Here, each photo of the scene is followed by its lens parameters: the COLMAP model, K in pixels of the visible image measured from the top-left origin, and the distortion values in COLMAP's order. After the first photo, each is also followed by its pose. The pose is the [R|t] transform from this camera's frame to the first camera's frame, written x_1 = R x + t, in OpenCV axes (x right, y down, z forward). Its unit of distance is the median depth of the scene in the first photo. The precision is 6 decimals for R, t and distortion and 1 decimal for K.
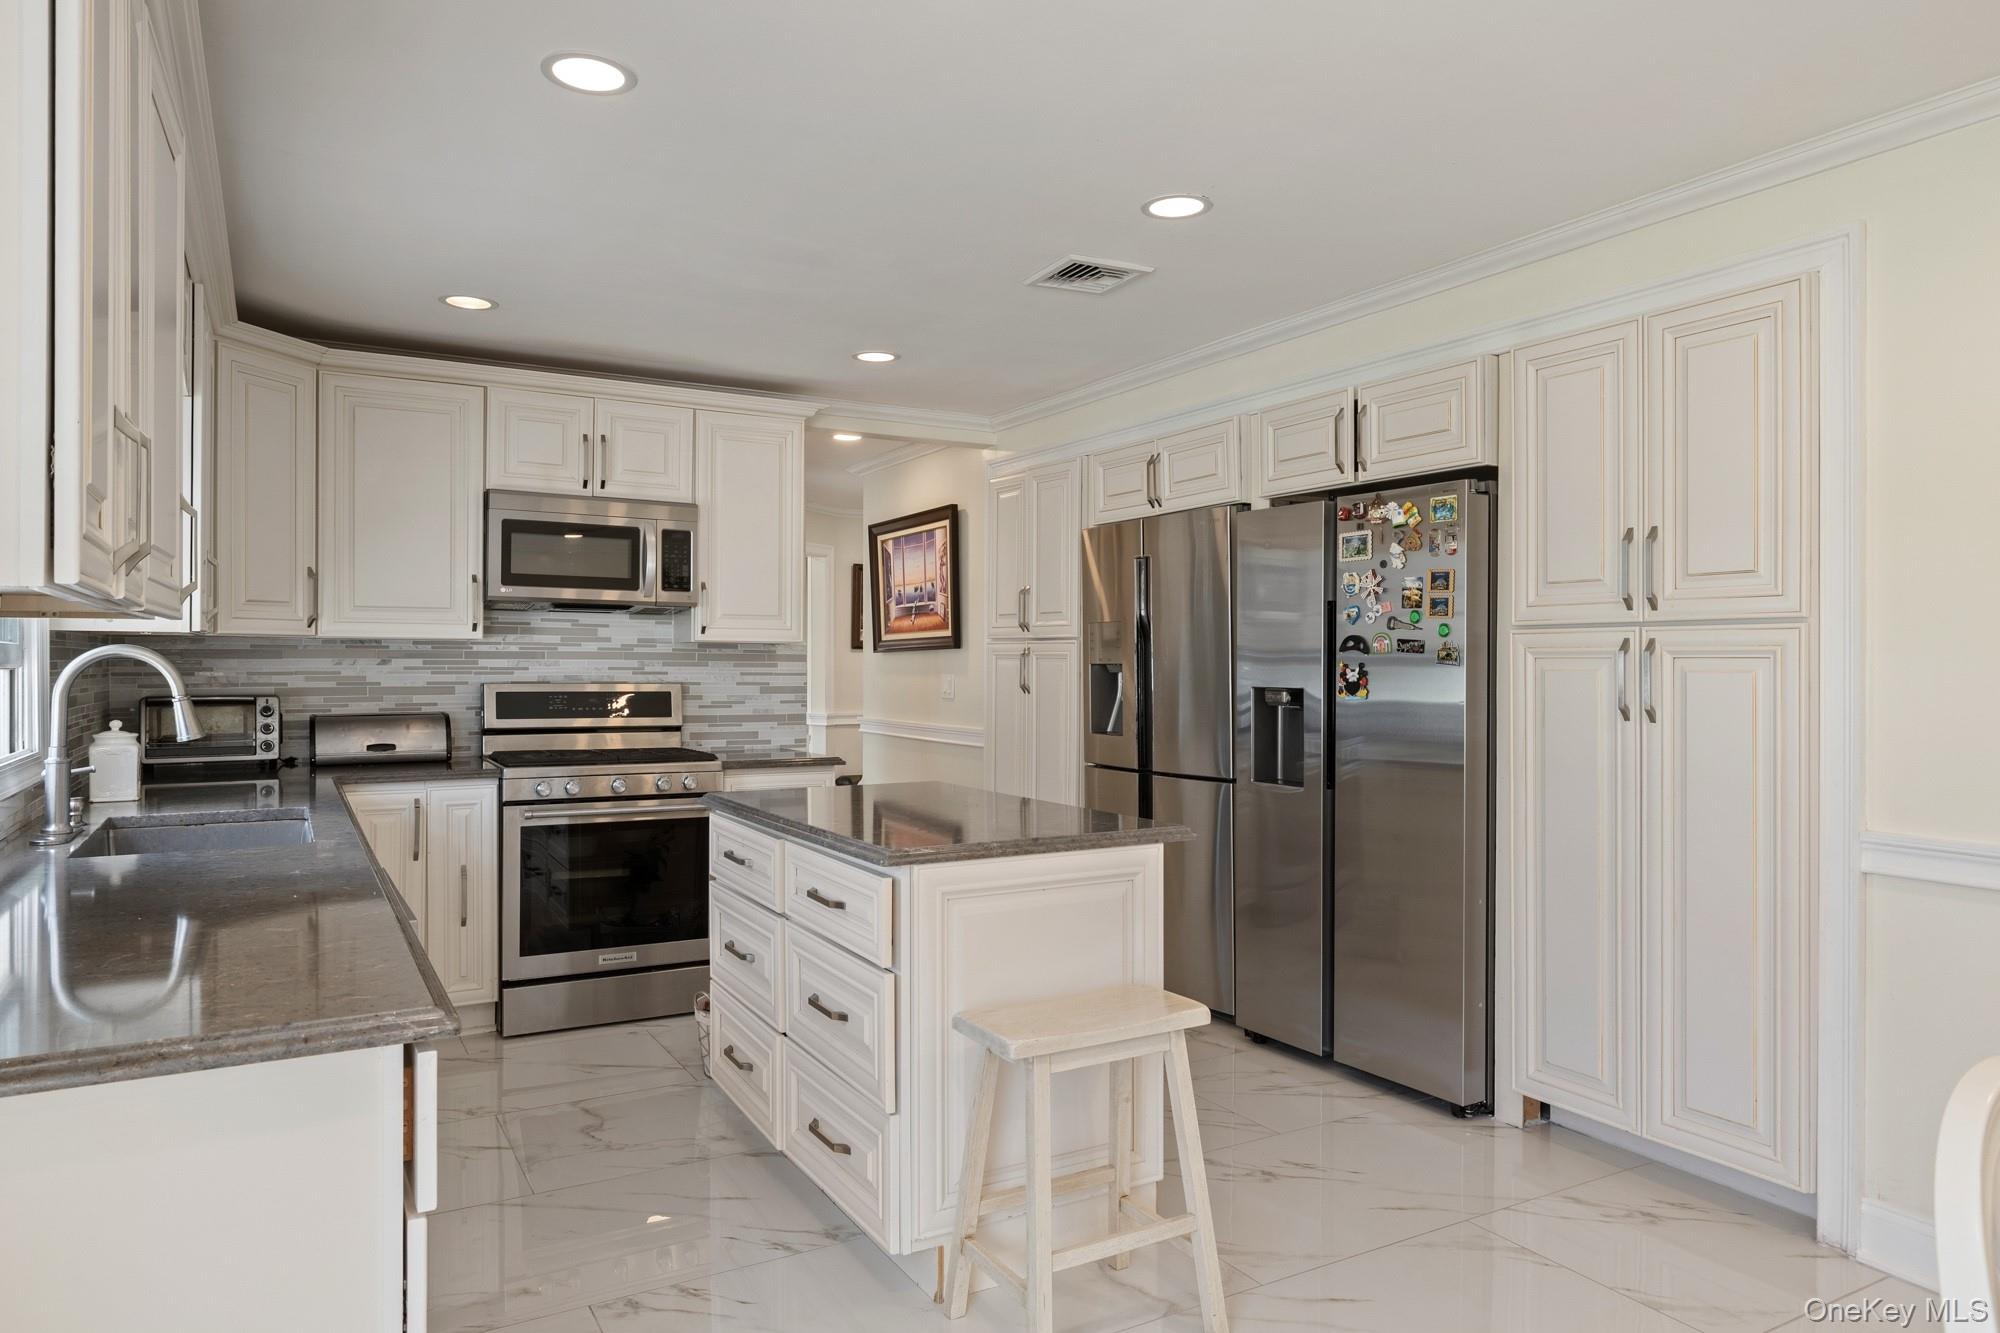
lens RADIAL K [[1243.1, 0, 996.8], [0, 1243.1, 640.1], [0, 0, 1]] dist [-0.004123, 0.000728]
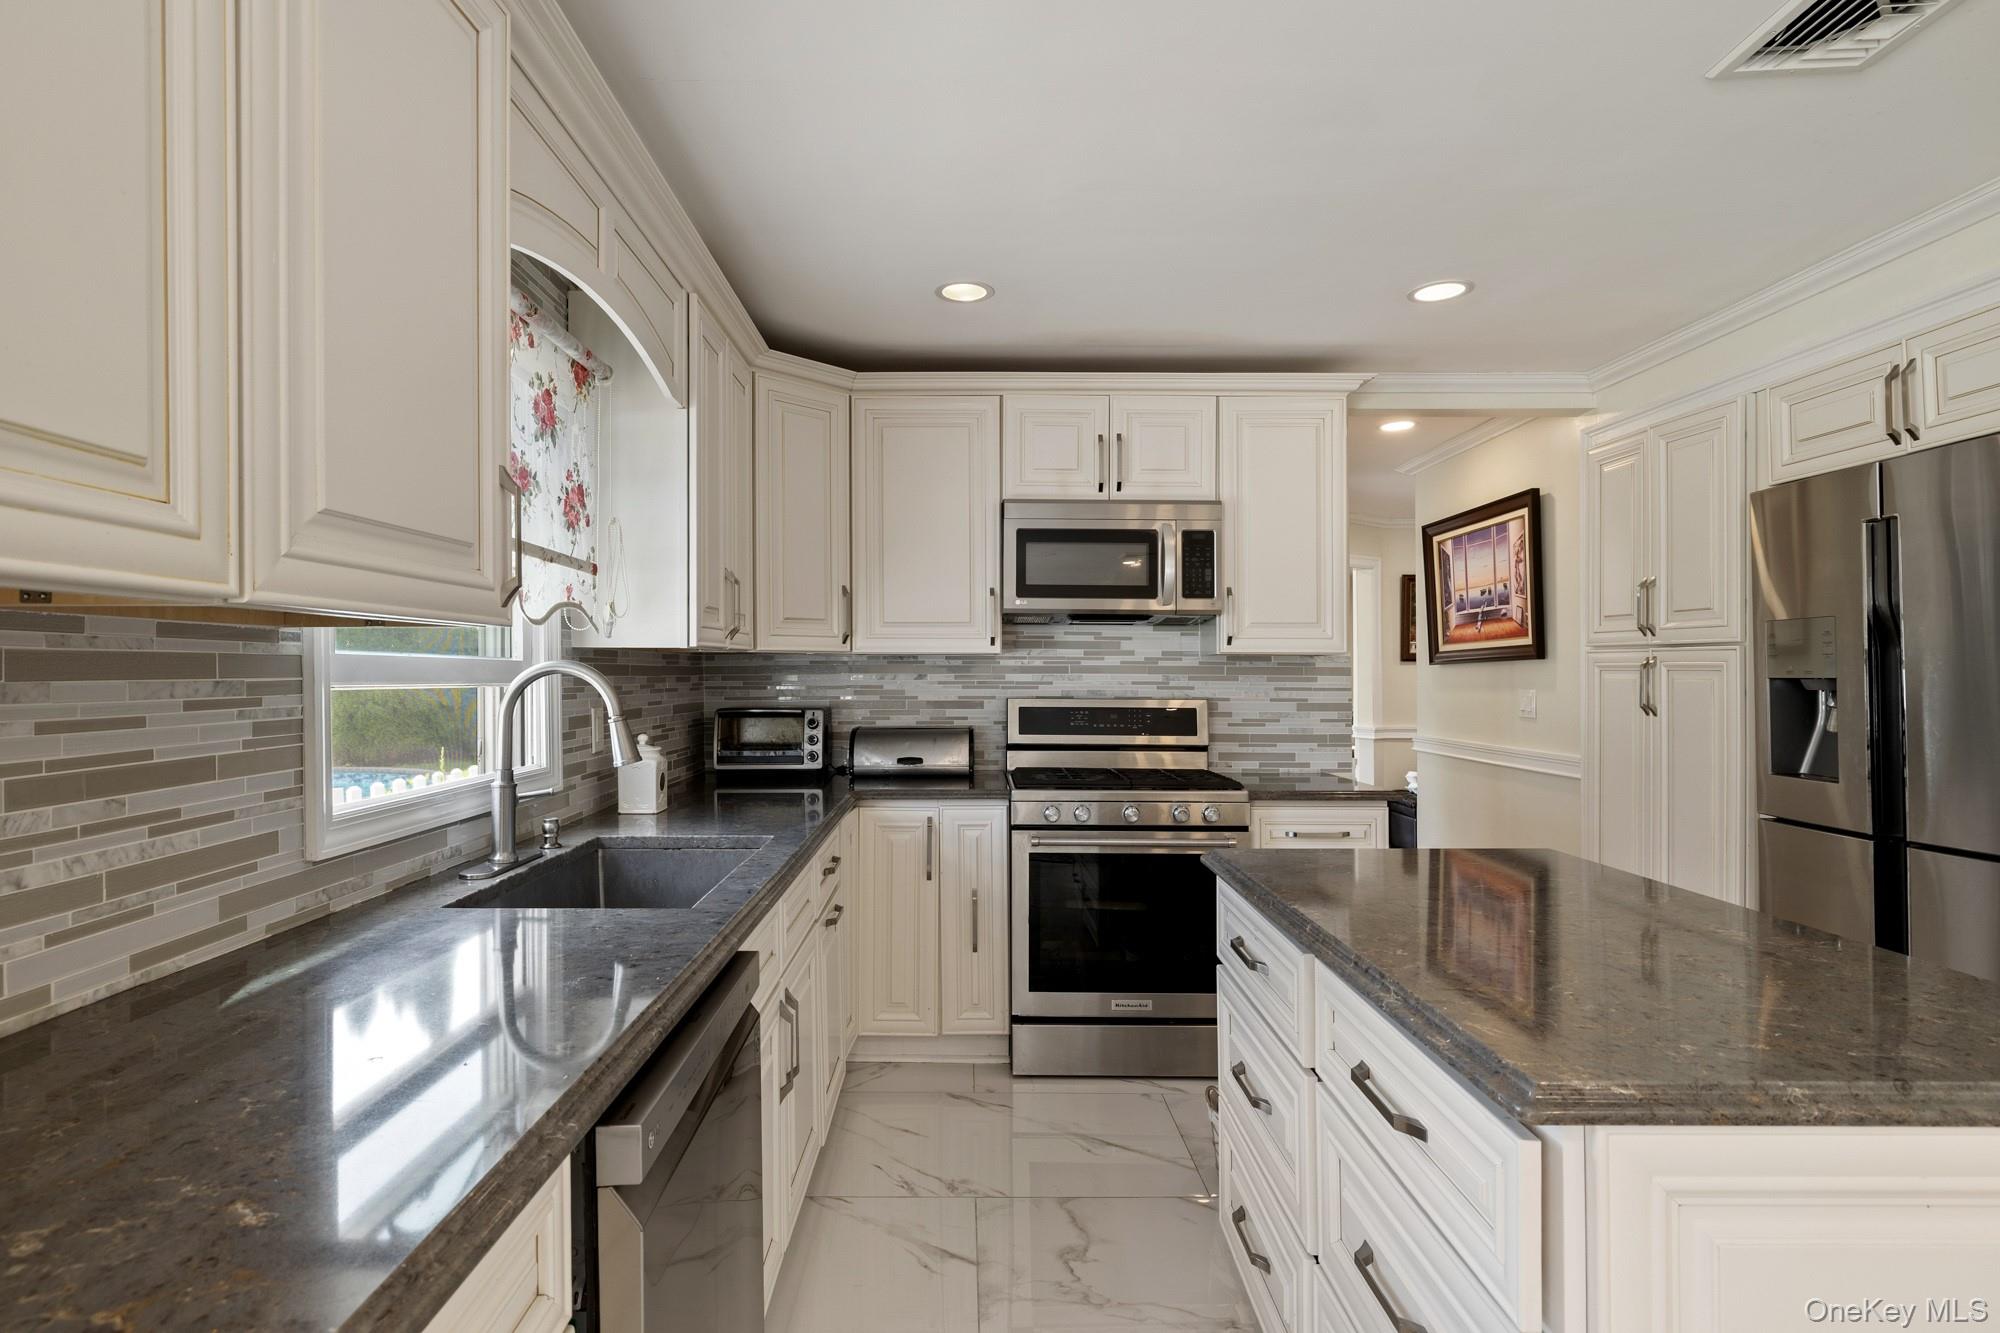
lens RADIAL K [[1000.2, 0, 965.4], [0, 1000.2, 669.1], [0, 0, 1]] dist [-0.006477, -0.001000]
pose [[0.866910, -0.004806, -0.498441, -0.043486], [0.011017, 0.999894, 0.009521, 0.003617], [0.498342, -0.013746, 0.866871, 0.290923]]
